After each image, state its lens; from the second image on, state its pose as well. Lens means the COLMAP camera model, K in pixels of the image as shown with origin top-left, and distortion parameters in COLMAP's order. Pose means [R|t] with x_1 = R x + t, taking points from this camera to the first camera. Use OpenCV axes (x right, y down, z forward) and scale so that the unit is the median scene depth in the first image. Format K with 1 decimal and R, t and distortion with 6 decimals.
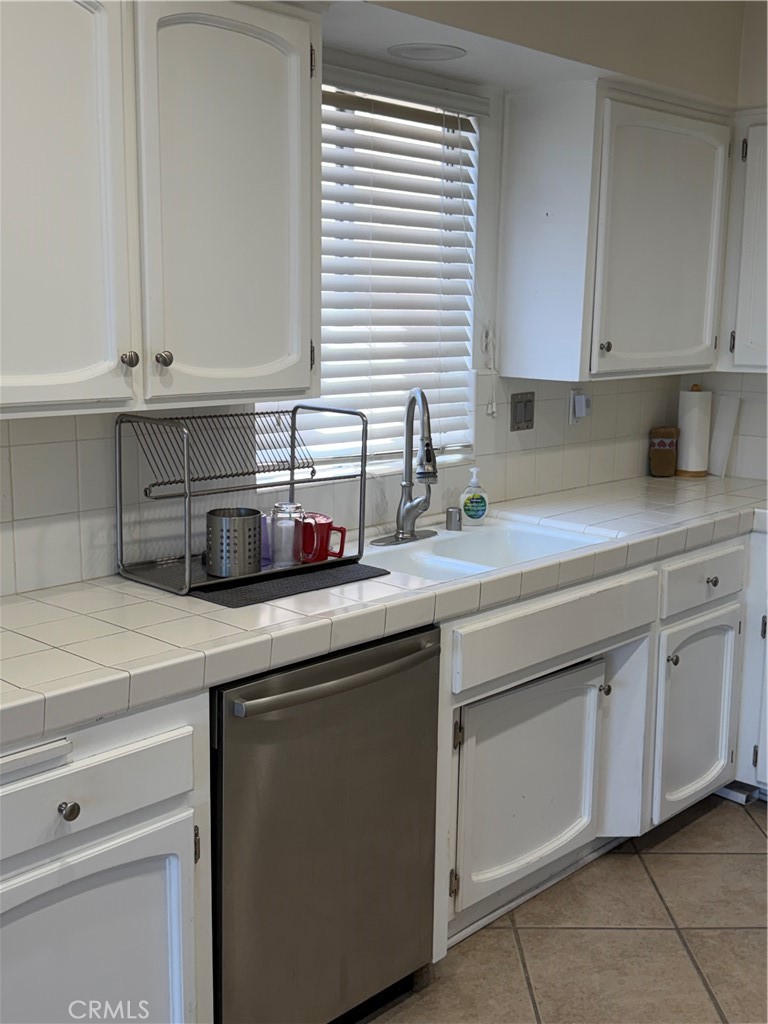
lens RADIAL K [[1177.5, 0, 384.0], [0, 1177.5, 512.0], [0, 0, 1]] dist [0.106918, -0.005587]
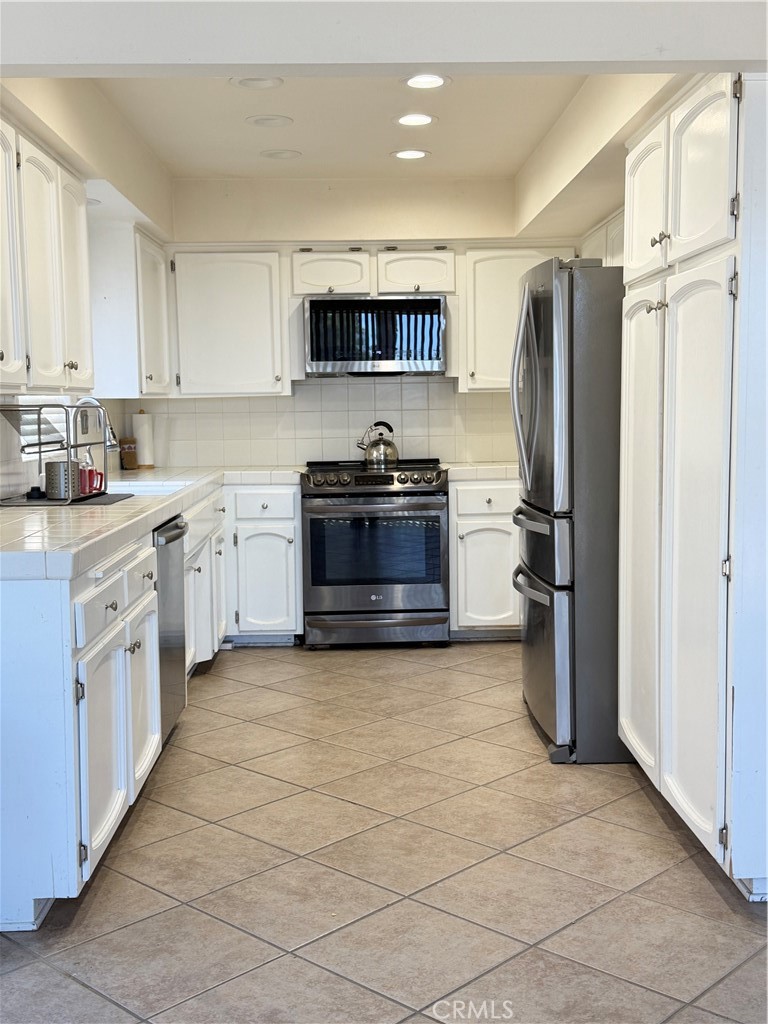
lens RADIAL K [[1177.5, 0, 384.0], [0, 1177.5, 512.0], [0, 0, 1]] dist [0.106918, -0.005587]
pose [[0.719447, -0.086197, 0.689178, -0.670746], [0.141082, 0.989719, -0.023492, 0.121259], [-0.680068, 0.114132, 0.724211, -0.371552]]
